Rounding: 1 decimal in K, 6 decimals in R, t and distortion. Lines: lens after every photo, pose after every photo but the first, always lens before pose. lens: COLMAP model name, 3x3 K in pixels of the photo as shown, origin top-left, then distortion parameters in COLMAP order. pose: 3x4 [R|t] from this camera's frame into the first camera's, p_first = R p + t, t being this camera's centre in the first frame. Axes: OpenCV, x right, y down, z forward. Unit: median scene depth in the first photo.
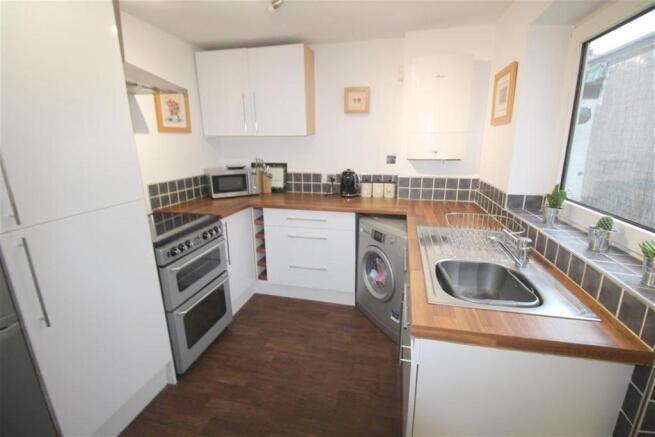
lens RADIAL K [[303.2, 0, 327.5], [0, 303.2, 218.5], [0, 0, 1]] dist [-0.002327, -0.011512]
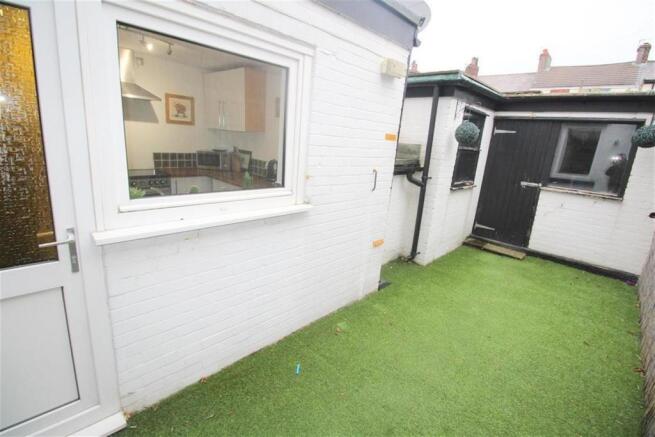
lens RADIAL K [[303.2, 0, 327.5], [0, 303.2, 218.5], [0, 0, 1]] dist [-0.002327, -0.011512]
pose [[0.864238, 0.197036, -0.462892, 1.014295], [-0.202812, 0.978486, 0.037848, -0.010158], [0.460391, 0.061170, 0.885606, -0.038693]]
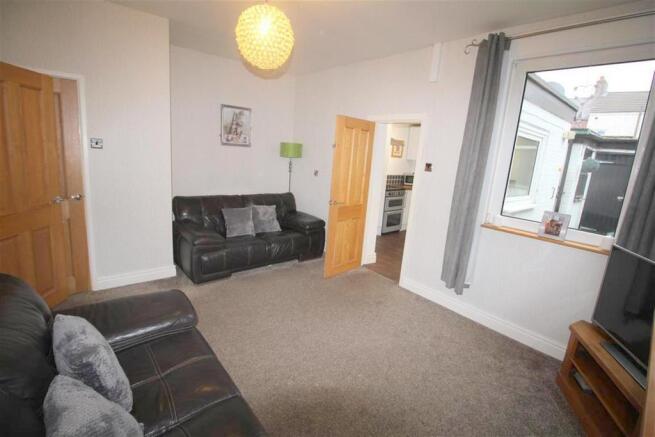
lens RADIAL K [[303.2, 0, 327.5], [0, 303.2, 218.5], [0, 0, 1]] dist [-0.002327, -0.011512]
pose [[0.811214, 0.191415, -0.552533, 0.558760], [-0.224179, 0.974511, 0.008469, 0.338502], [0.540070, 0.116996, 0.833448, -1.431134]]
